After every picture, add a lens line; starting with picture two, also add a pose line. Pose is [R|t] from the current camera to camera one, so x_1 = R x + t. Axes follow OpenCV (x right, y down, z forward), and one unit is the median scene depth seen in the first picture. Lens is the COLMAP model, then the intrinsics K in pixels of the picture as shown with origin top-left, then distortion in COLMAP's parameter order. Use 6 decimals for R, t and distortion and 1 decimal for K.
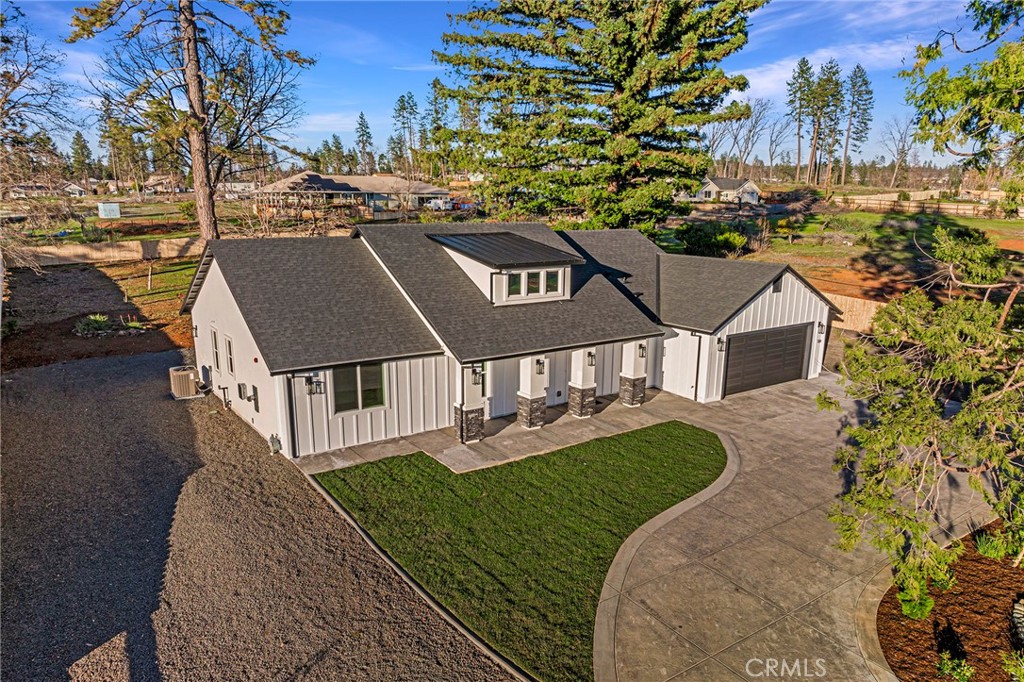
lens RADIAL K [[708.3, 0, 512.0], [0, 708.3, 341.0], [0, 0, 1]] dist [-0.039375, -0.003963]
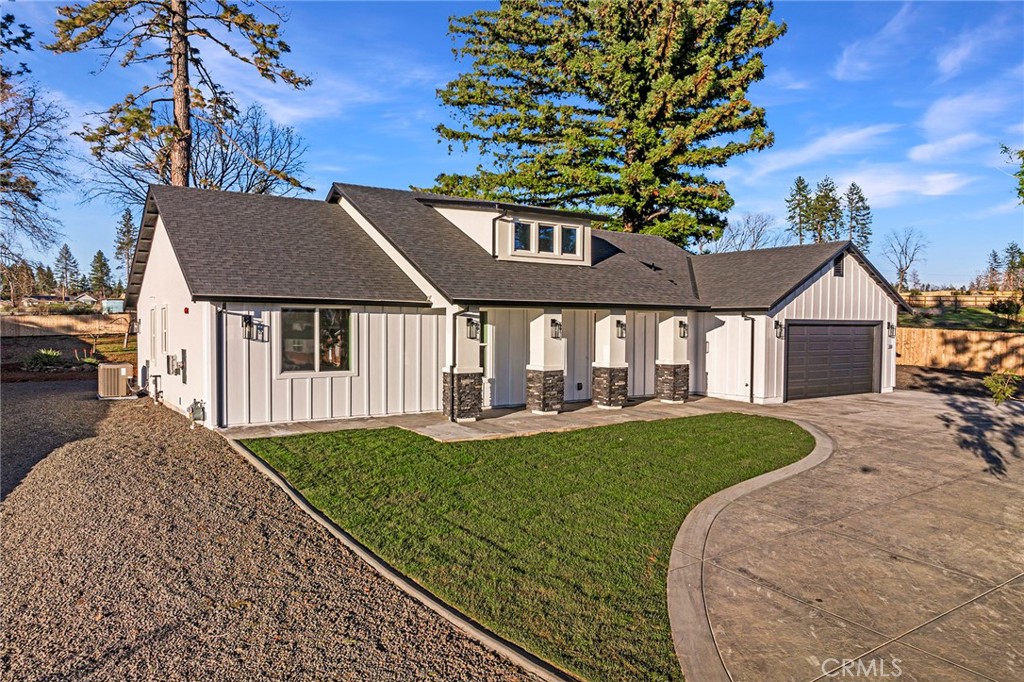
lens RADIAL K [[706.1, 0, 512.1], [0, 706.1, 312.5], [0, 0, 1]] dist [-0.039282, -0.000605]
pose [[0.999944, -0.001679, -0.010411, -0.000114], [-0.000586, 0.976879, -0.213792, 0.170475], [0.010529, 0.213786, 0.976824, 0.227986]]
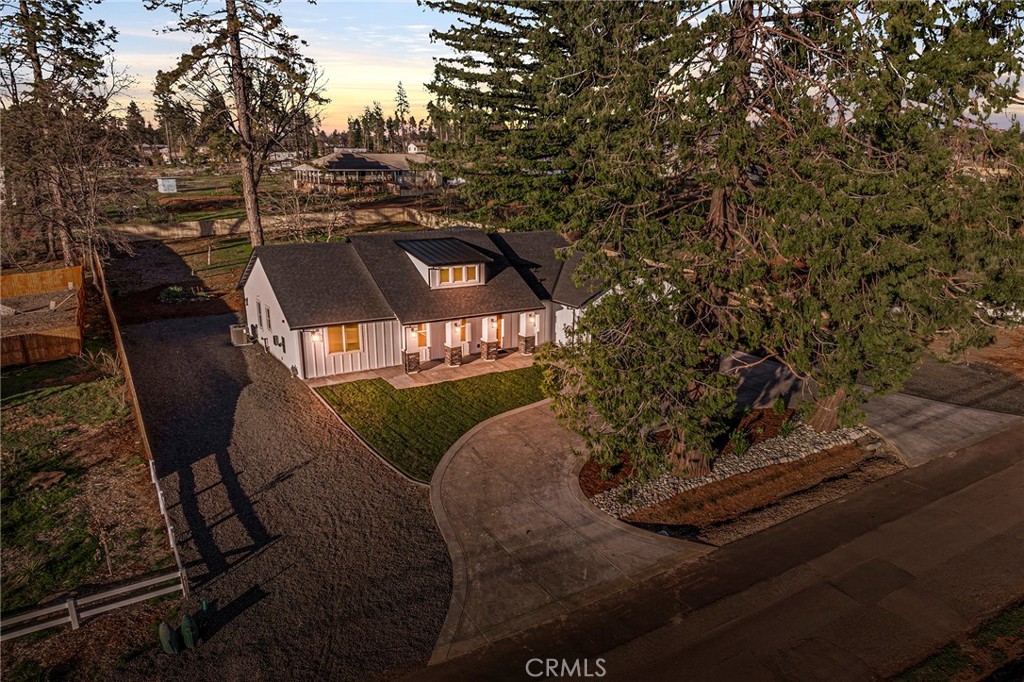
lens RADIAL K [[708.3, 0, 512.0], [0, 708.3, 341.0], [0, 0, 1]] dist [-0.039375, -0.003963]
pose [[0.998238, 0.016078, -0.057117, 0.238668], [-0.013187, 0.998630, 0.050632, -0.015435], [0.057853, -0.049790, 0.997083, -0.554945]]
